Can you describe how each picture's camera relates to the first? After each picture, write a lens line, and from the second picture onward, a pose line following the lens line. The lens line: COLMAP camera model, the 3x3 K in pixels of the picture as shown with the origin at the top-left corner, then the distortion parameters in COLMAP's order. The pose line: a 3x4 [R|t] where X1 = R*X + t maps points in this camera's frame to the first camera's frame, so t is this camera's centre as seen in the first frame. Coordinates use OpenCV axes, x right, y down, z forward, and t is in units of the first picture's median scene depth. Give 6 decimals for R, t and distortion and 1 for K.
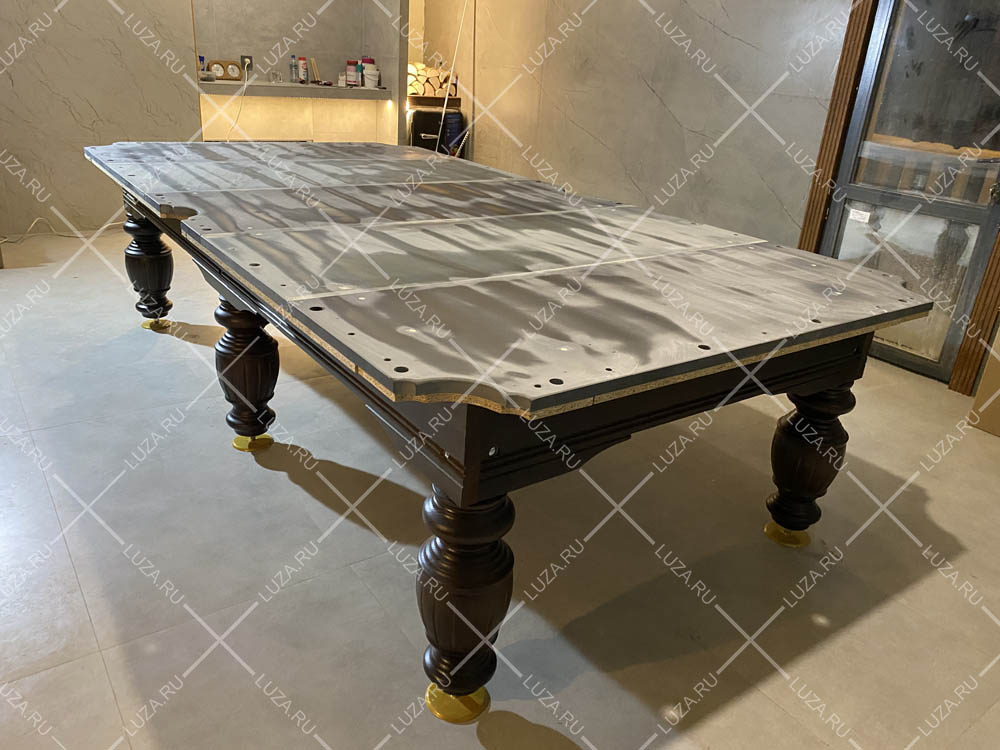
lens RADIAL K [[755.9, 0, 507.8], [0, 755.9, 370.7], [0, 0, 1]] dist [0.018334, -0.009326]
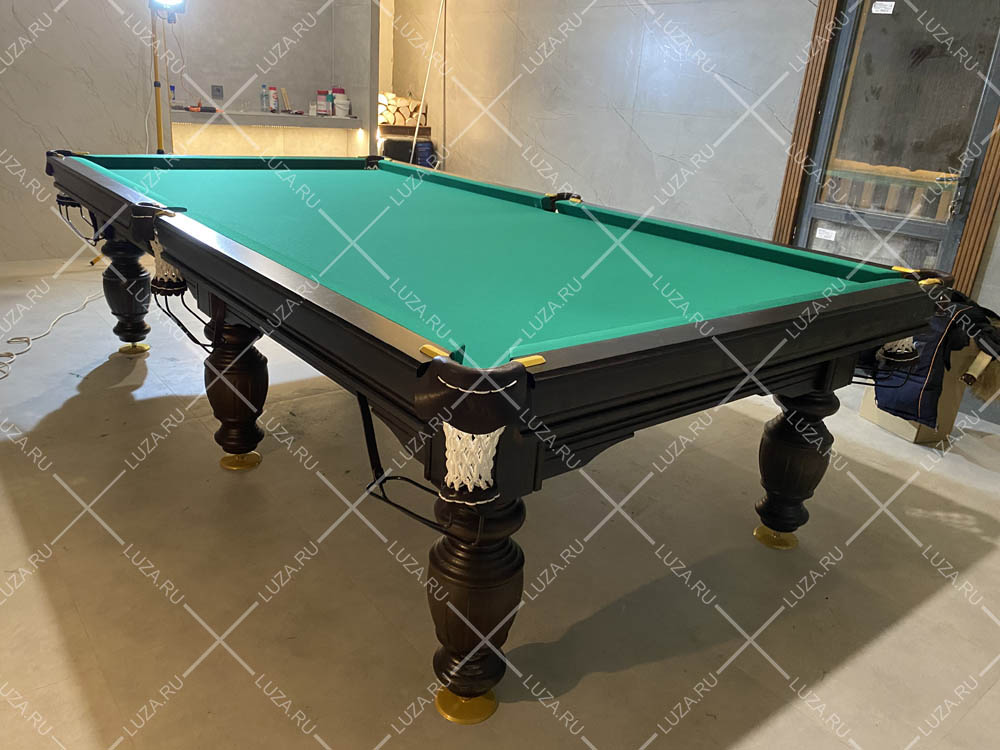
lens RADIAL K [[755.9, 0, 503.3], [0, 755.9, 376.5], [0, 0, 1]] dist [0.018334, -0.009326]
pose [[0.998919, -0.017482, 0.043066, -0.022950], [0.019002, 0.999202, -0.035144, 0.017200], [-0.042417, 0.035925, 0.998454, -0.006035]]
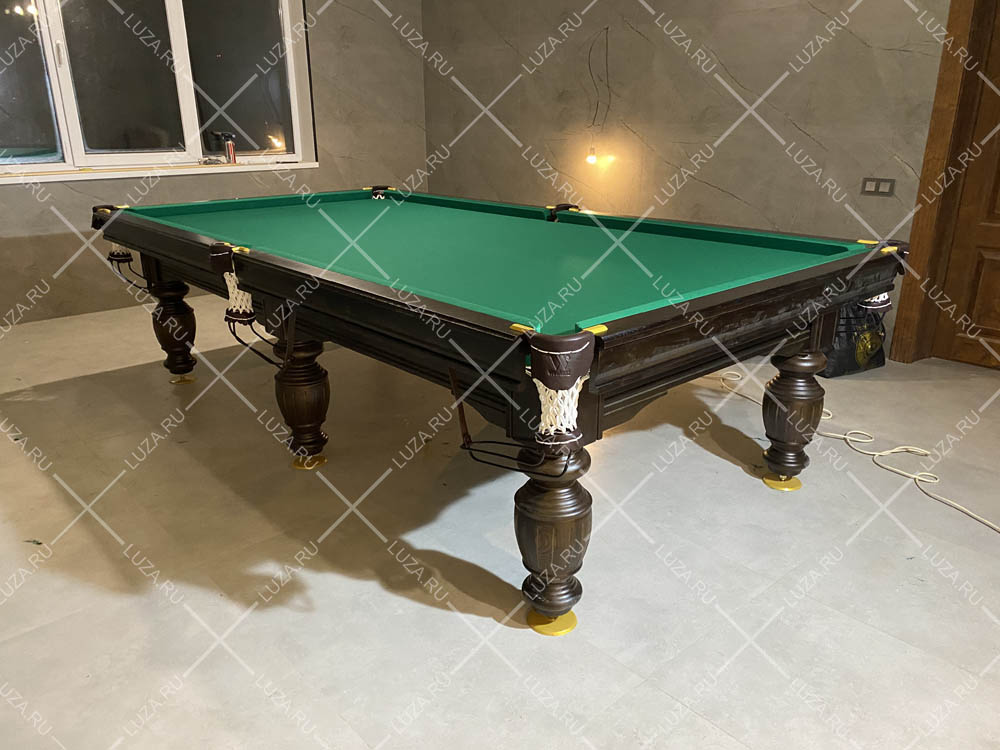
lens RADIAL K [[755.9, 0, 496.4], [0, 755.9, 376.0], [0, 0, 1]] dist [0.018334, -0.009326]
pose [[0.991691, -0.106801, 0.071708, -0.085769], [0.111069, 0.992094, -0.058427, 0.042299], [-0.064901, 0.065906, 0.995713, -0.095406]]
